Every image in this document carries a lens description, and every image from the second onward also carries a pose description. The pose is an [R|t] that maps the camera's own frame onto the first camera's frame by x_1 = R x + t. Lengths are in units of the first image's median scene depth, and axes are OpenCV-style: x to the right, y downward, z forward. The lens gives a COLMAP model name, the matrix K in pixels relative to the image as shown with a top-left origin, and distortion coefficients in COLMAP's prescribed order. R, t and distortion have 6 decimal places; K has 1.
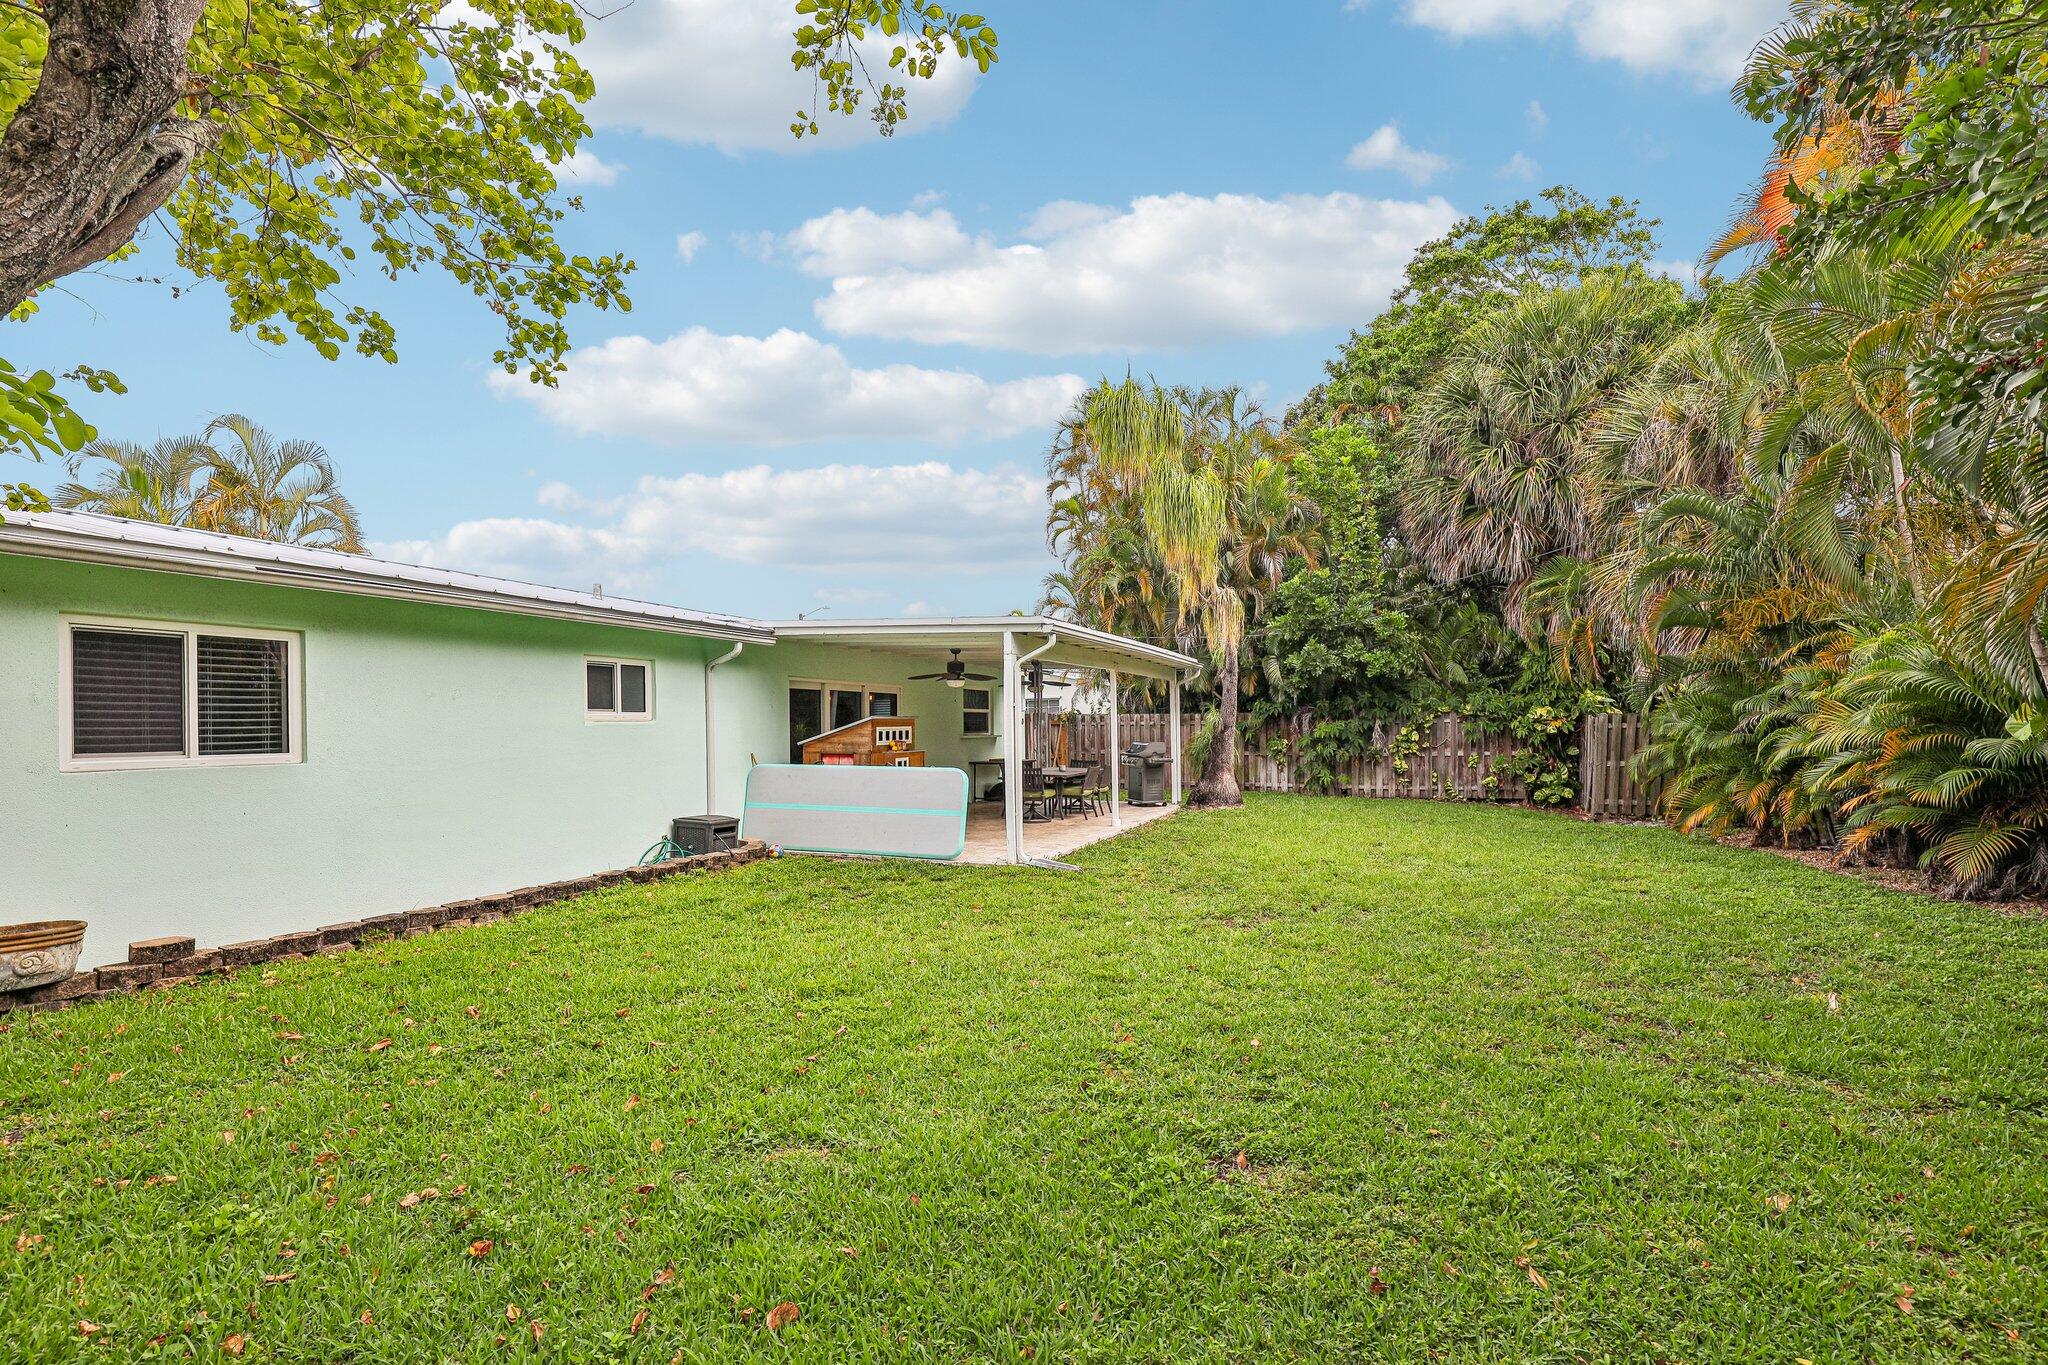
lens RADIAL K [[934.4, 0, 1051.6], [0, 934.4, 732.9], [0, 0, 1]] dist [0.003207, -0.002254]
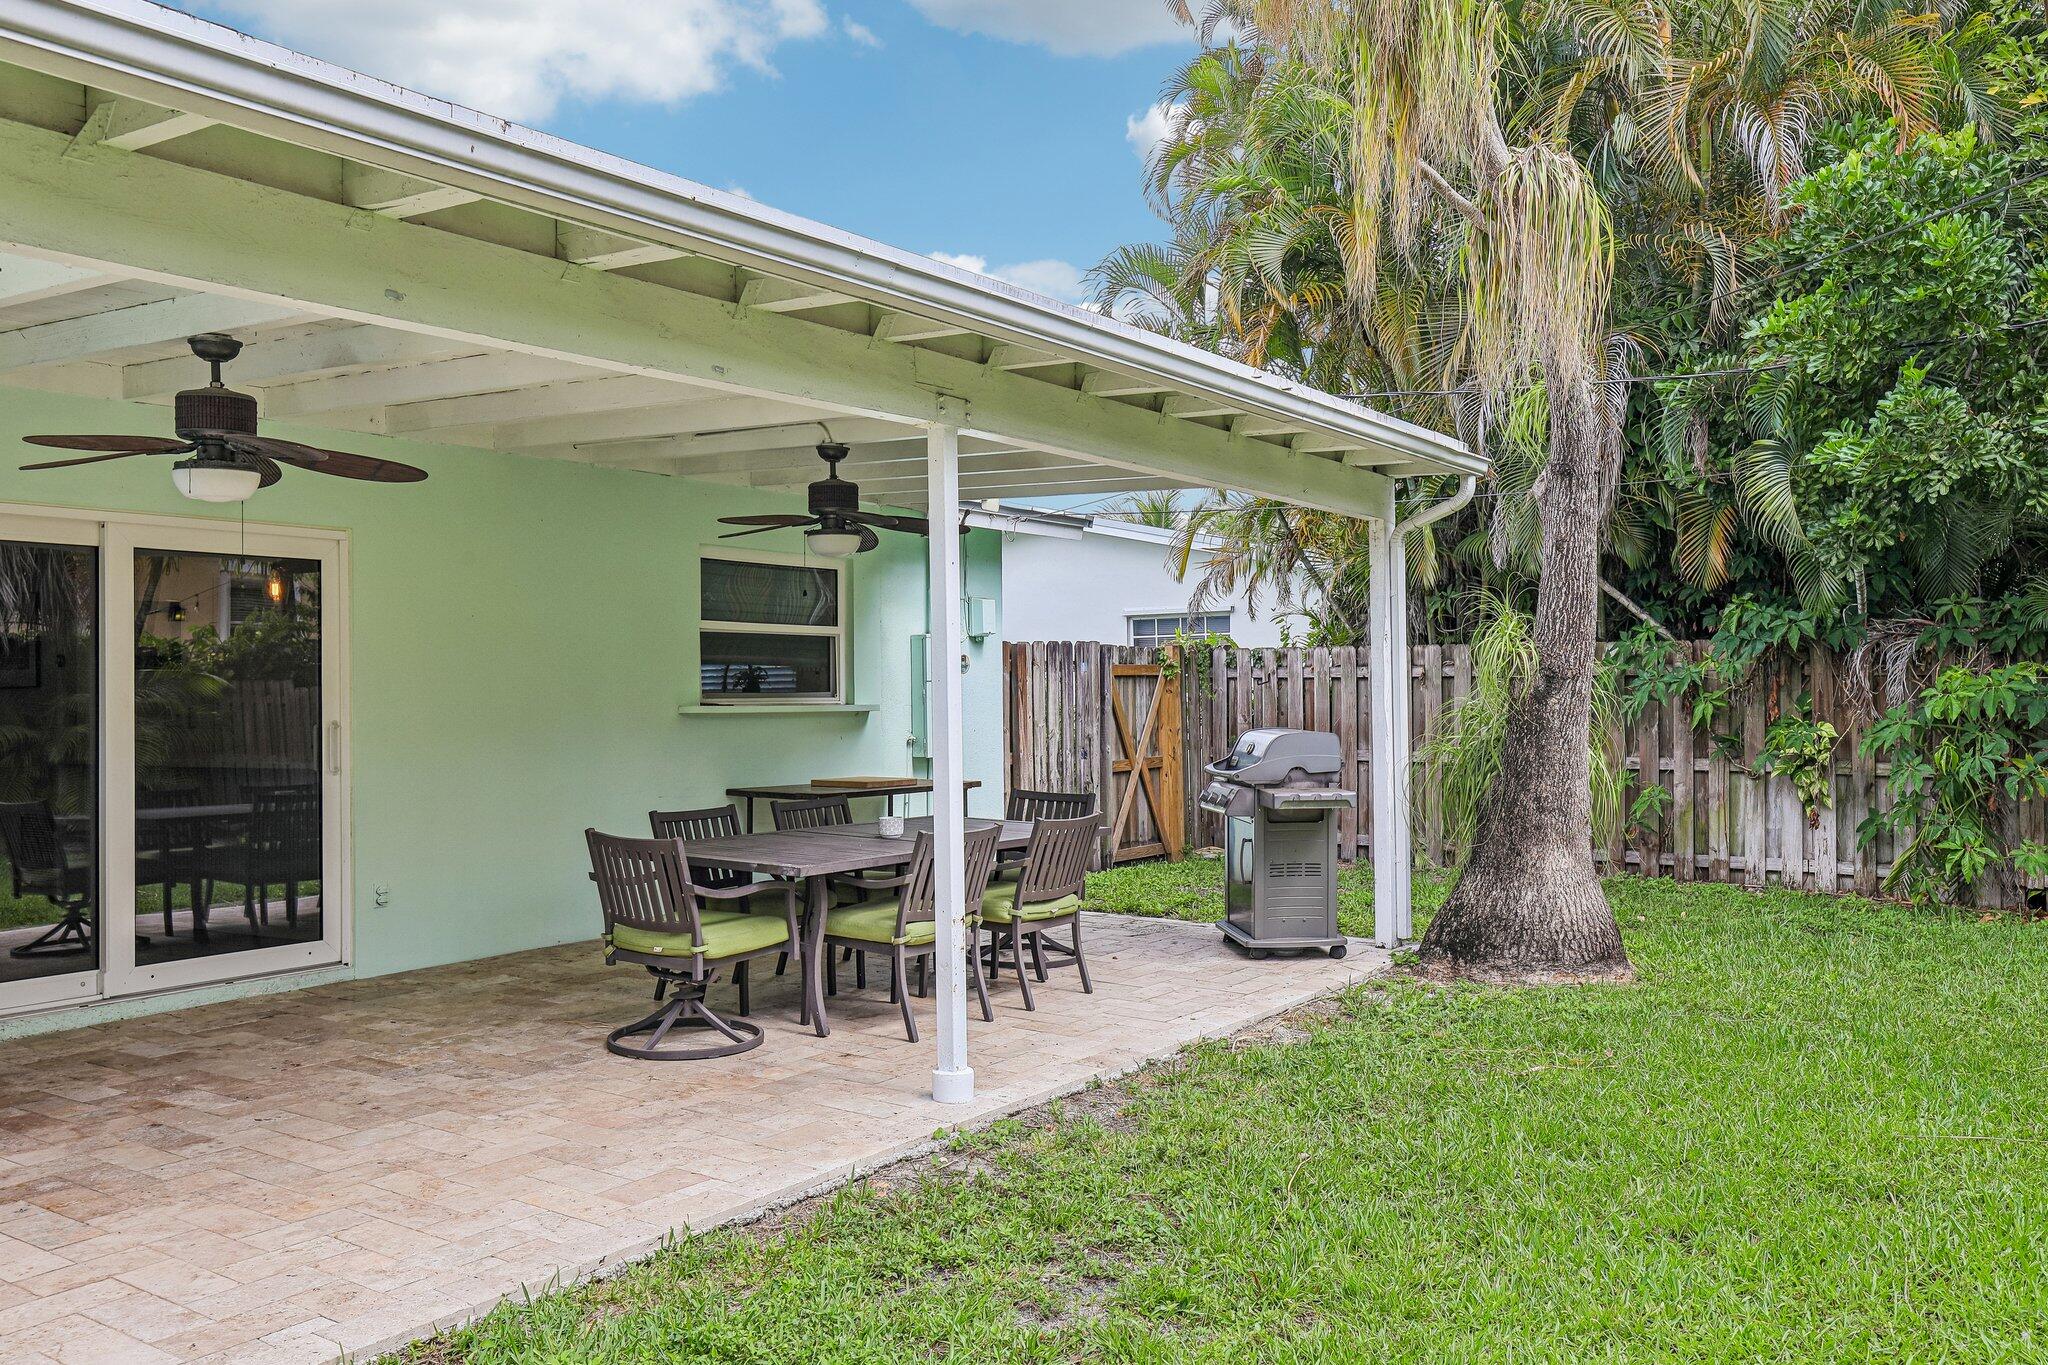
lens RADIAL K [[1650.7, 0, 1030.7], [0, 1650.7, 693.4], [0, 0, 1]] dist [-0.015648, 0.010438]
pose [[0.971367, 0.002866, -0.237568, 0.149703], [-0.003998, 0.999983, -0.004284, 0.000411], [0.237552, 0.005111, 0.971361, 0.492495]]
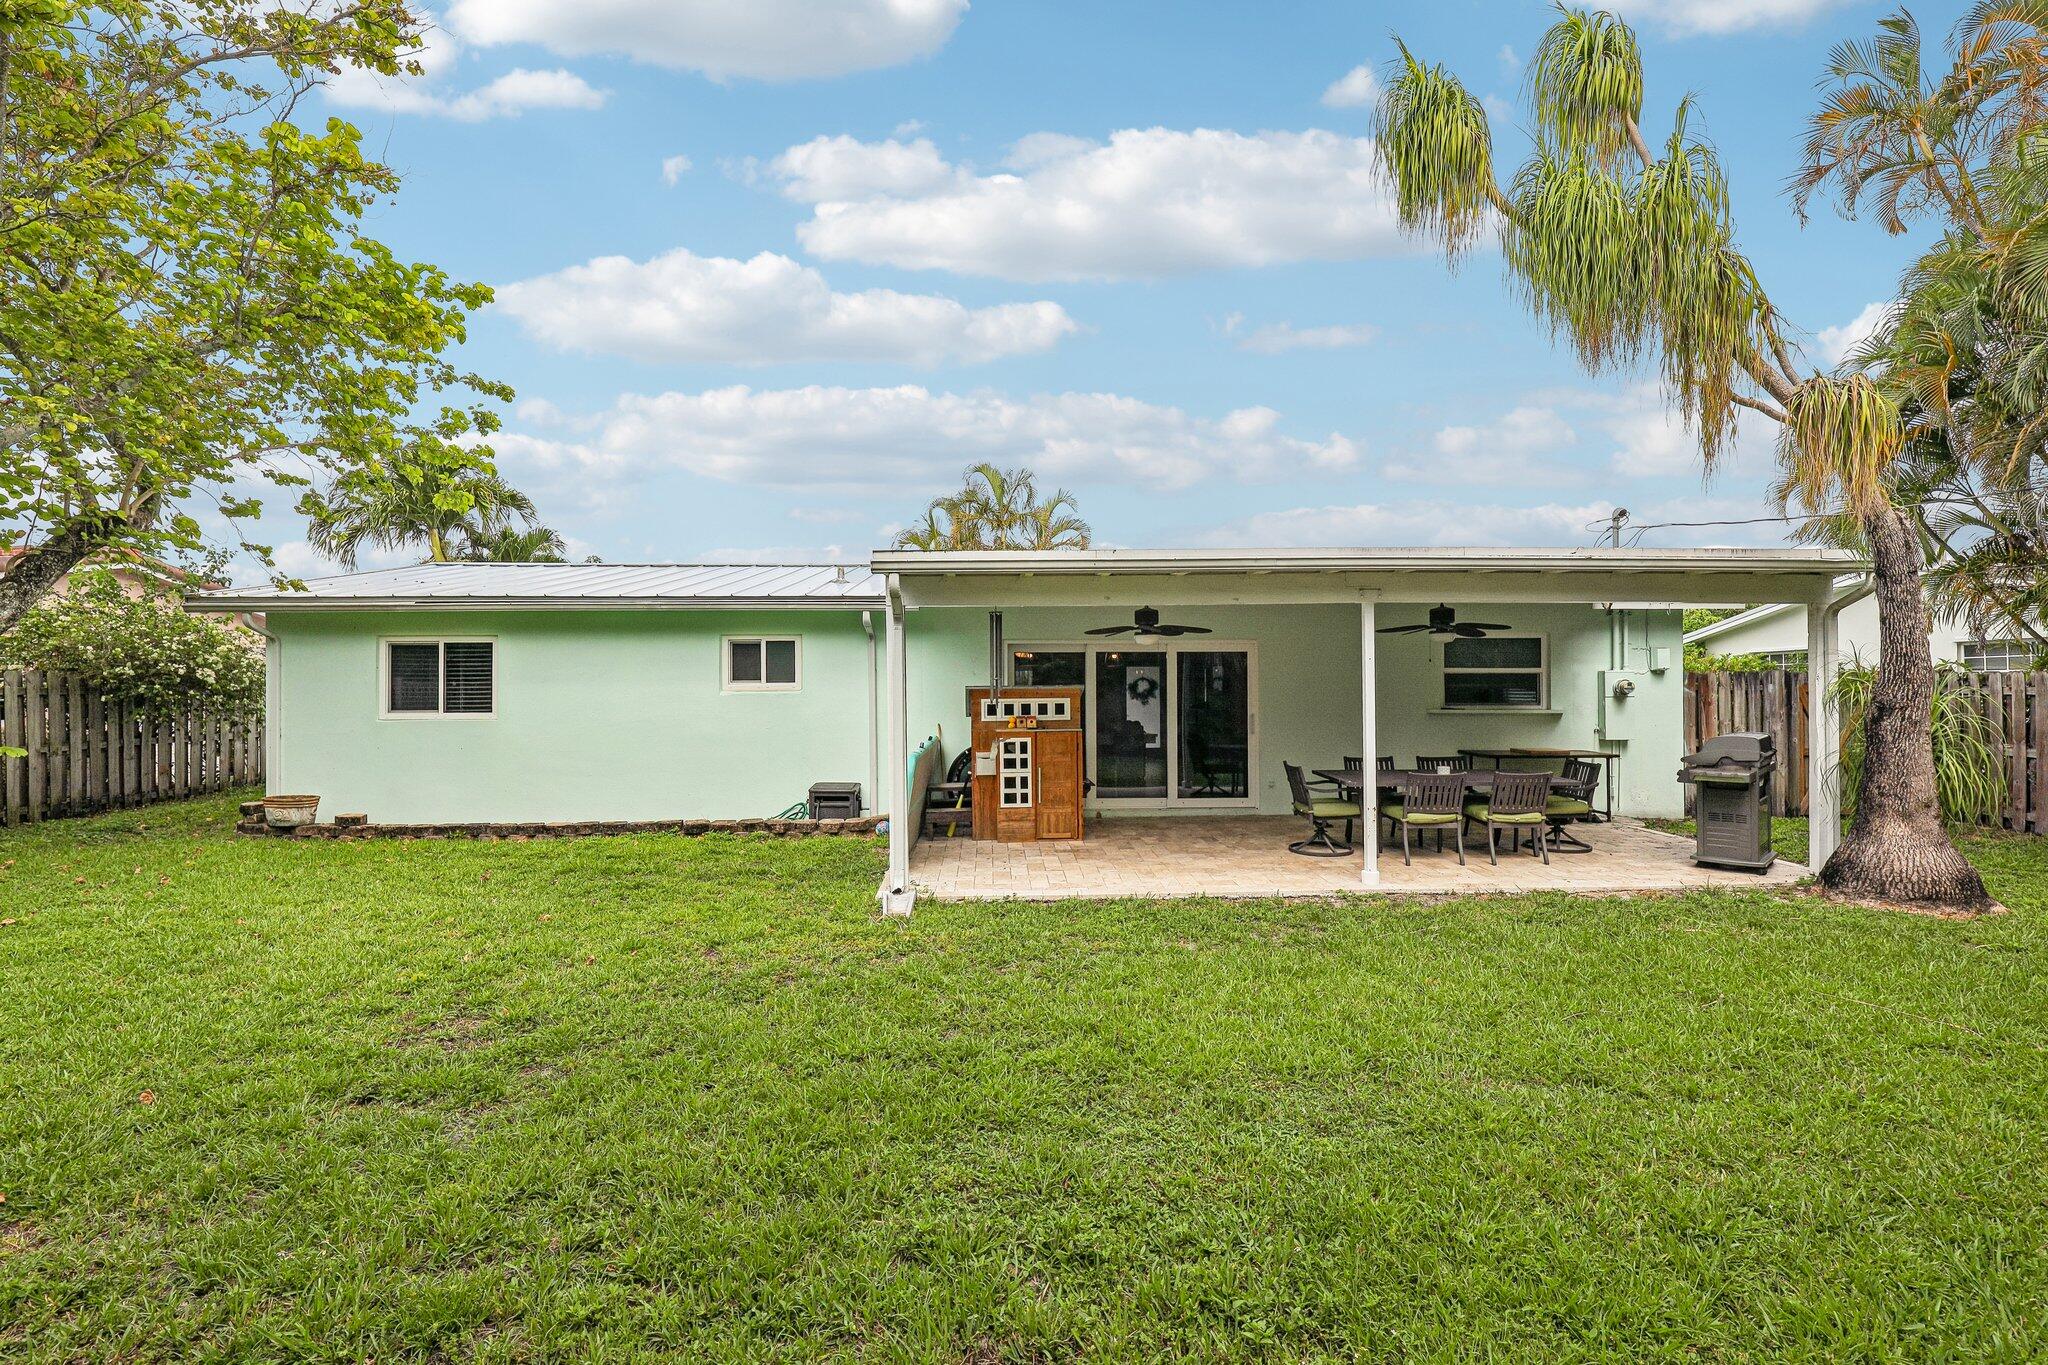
lens RADIAL K [[934.4, 0, 1051.1], [0, 934.4, 688.8], [0, 0, 1]] dist [0.003207, -0.002254]
pose [[0.401323, 0.010120, -0.915881, 0.407720], [-0.007642, 0.999941, 0.007700, -0.015296], [0.915905, 0.003909, 0.401377, 0.490693]]
